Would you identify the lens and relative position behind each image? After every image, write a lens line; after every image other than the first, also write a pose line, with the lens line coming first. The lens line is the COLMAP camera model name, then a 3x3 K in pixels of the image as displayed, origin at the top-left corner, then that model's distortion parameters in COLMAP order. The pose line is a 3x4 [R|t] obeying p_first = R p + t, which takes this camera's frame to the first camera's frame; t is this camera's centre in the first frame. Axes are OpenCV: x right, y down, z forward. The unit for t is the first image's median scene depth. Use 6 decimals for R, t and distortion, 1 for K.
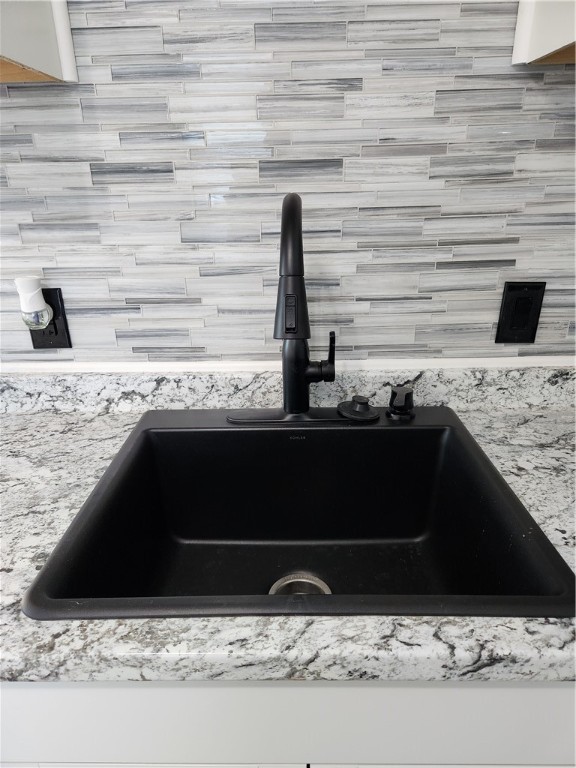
lens RADIAL K [[511.9, 0, 289.5], [0, 511.9, 389.1], [0, 0, 1]] dist [0.072132, -0.059836]
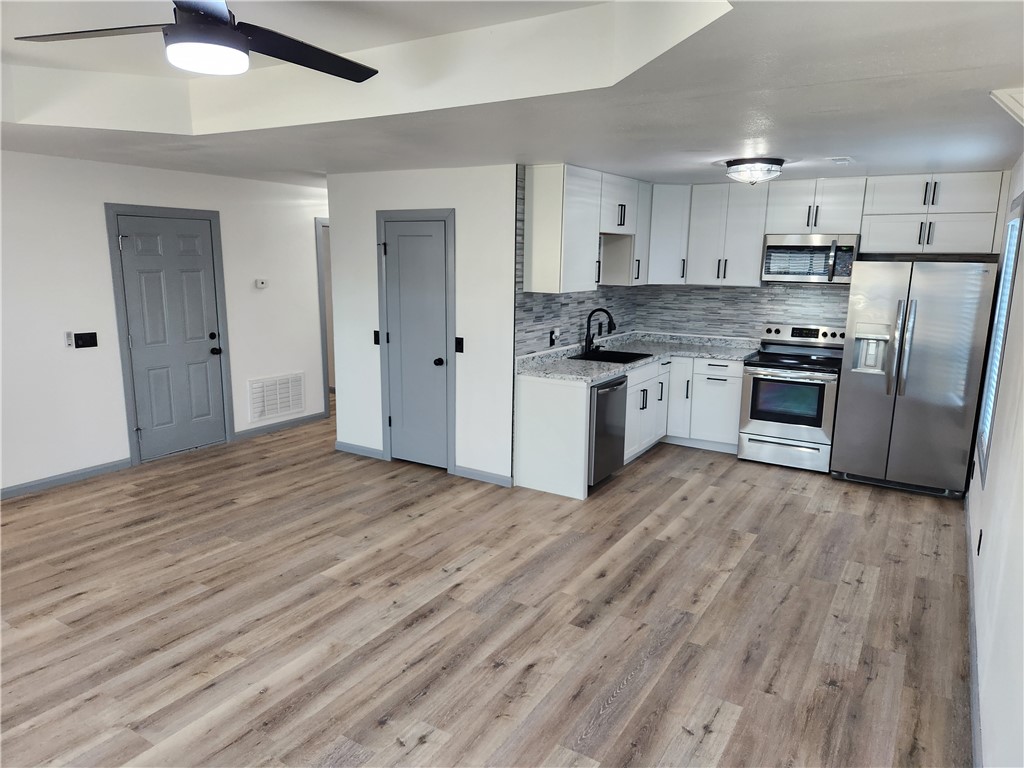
lens RADIAL K [[682.5, 0, 514.9], [0, 682.5, 385.1], [0, 0, 1]] dist [0.072132, -0.059836]
pose [[0.518345, -0.135924, 0.844300, -5.606301], [0.290480, 0.956572, -0.024337, 0.285467], [-0.804325, 0.257867, 0.535318, -1.687748]]
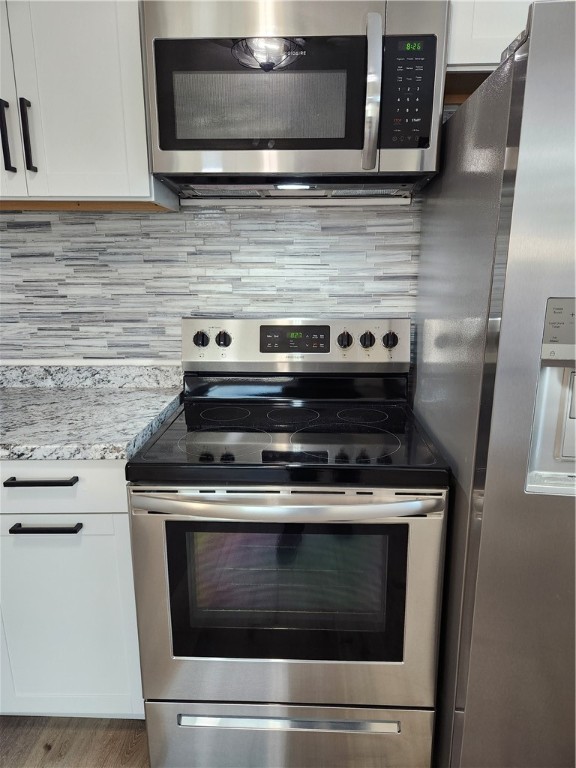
lens RADIAL K [[511.9, 0, 285.7], [0, 511.9, 389.5], [0, 0, 1]] dist [0.072132, -0.059836]
pose [[0.026623, -0.221056, 0.974898, -0.500125], [0.366506, 0.909490, 0.196217, 0.255161], [-0.930035, 0.352082, 0.105232, -0.651644]]
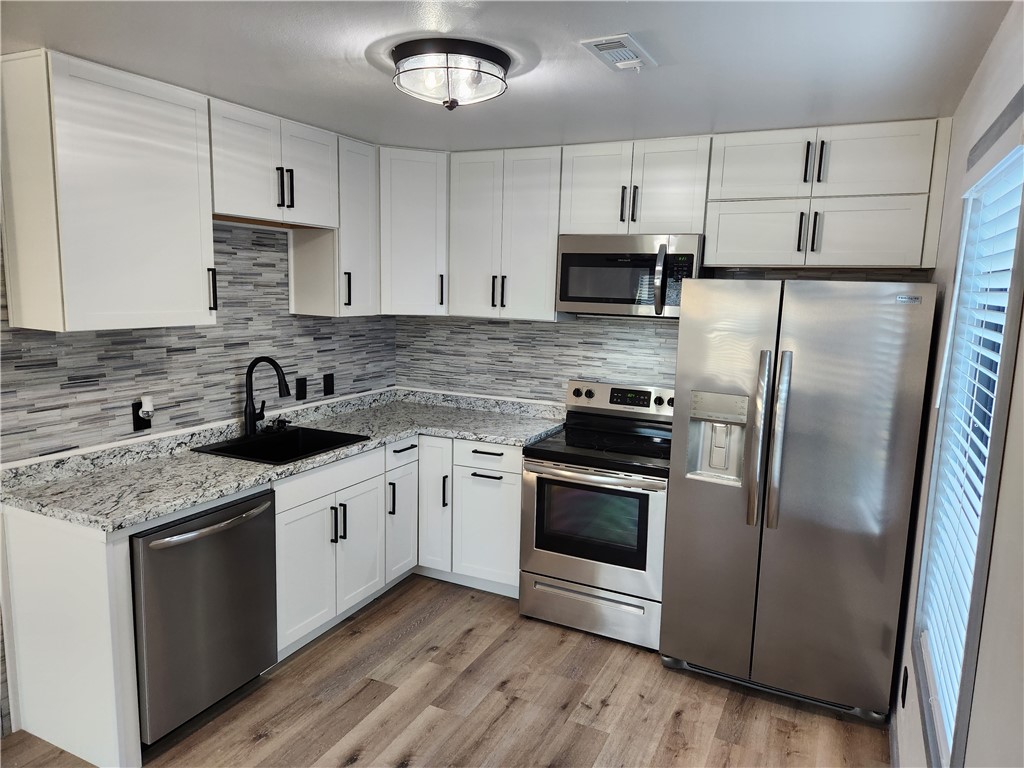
lens RADIAL K [[682.5, 0, 516.4], [0, 682.5, 383.7], [0, 0, 1]] dist [0.072132, -0.059836]
pose [[0.431469, -0.101597, 0.896389, -2.499968], [0.297015, 0.954238, -0.034812, 0.317521], [-0.851831, 0.281262, 0.441900, -1.729969]]
